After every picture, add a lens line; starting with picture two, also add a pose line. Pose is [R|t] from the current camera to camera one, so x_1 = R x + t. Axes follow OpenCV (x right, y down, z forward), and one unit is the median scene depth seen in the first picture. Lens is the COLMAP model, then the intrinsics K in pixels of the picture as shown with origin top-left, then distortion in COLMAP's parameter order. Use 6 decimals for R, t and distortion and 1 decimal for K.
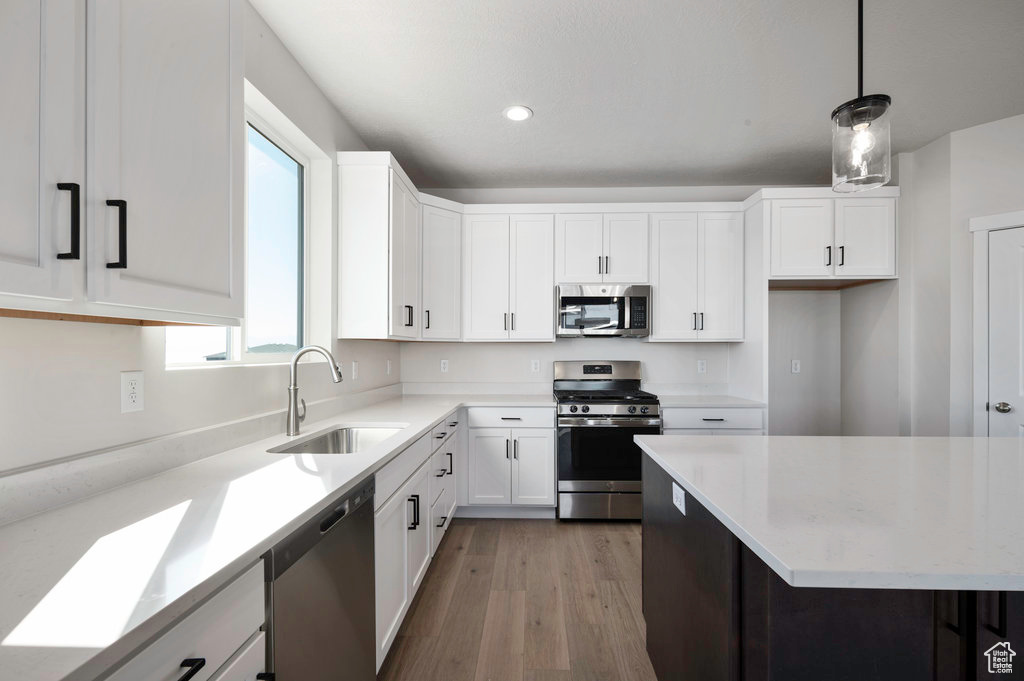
lens RADIAL K [[445.3, 0, 517.3], [0, 445.3, 344.8], [0, 0, 1]] dist [0.001527, -0.000282]
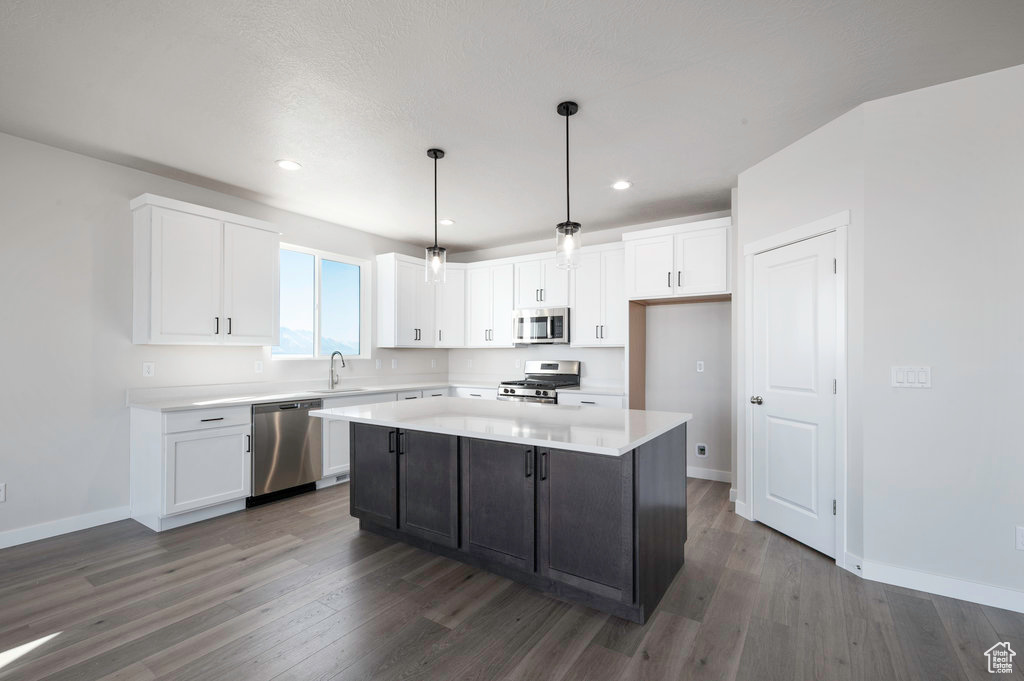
lens RADIAL K [[444.7, 0, 528.5], [0, 444.7, 352.2], [0, 0, 1]] dist [-0.001686, -0.000911]
pose [[0.855821, -0.002214, -0.517268, 0.945850], [0.008161, 0.999924, 0.009223, -0.005273], [0.517208, -0.012114, 0.855774, -0.287010]]
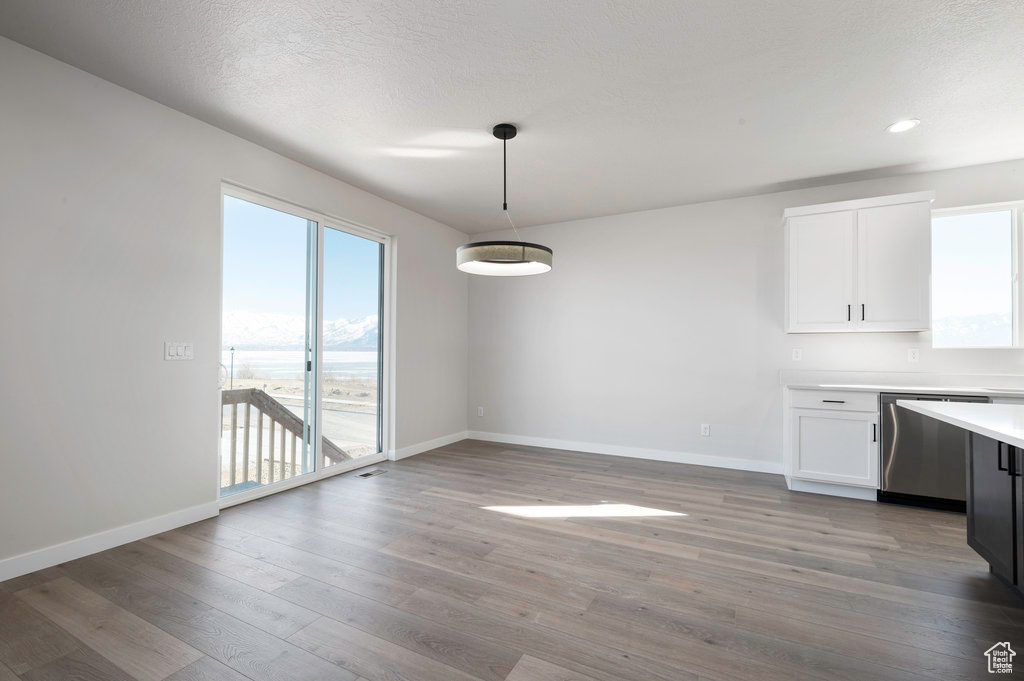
lens RADIAL K [[445.3, 0, 517.3], [0, 445.3, 344.8], [0, 0, 1]] dist [0.001527, -0.000282]
pose [[-0.431737, -0.016631, -0.901846, 1.099438], [0.008245, 0.999715, -0.022383, 0.031392], [0.901962, -0.017099, -0.431477, -0.028191]]
